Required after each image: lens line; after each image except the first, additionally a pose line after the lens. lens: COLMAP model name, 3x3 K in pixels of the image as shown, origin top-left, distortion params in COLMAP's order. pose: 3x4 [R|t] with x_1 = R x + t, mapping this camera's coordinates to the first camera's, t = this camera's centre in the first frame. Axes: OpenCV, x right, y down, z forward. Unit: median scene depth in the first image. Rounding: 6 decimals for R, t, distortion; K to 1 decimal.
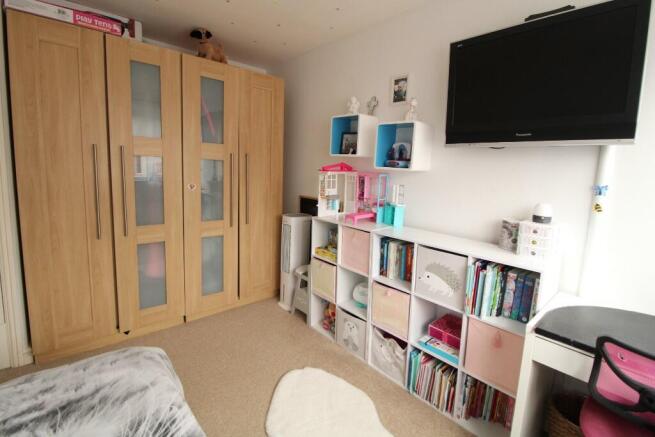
lens RADIAL K [[304.1, 0, 329.6], [0, 304.1, 204.6], [0, 0, 1]] dist [-0.013156, -0.006735]
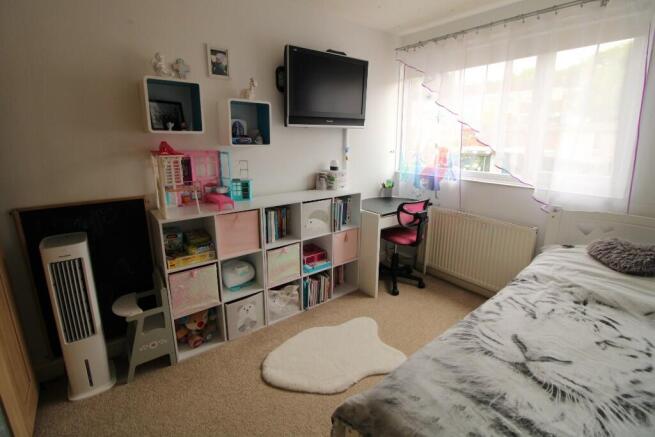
lens RADIAL K [[304.1, 0, 329.6], [0, 304.1, 204.6], [0, 0, 1]] dist [-0.013156, -0.006735]
pose [[0.063739, -0.257150, 0.964267, -1.003266], [0.120927, 0.961102, 0.248312, -0.179179], [-0.990613, 0.100779, 0.092356, 0.776826]]
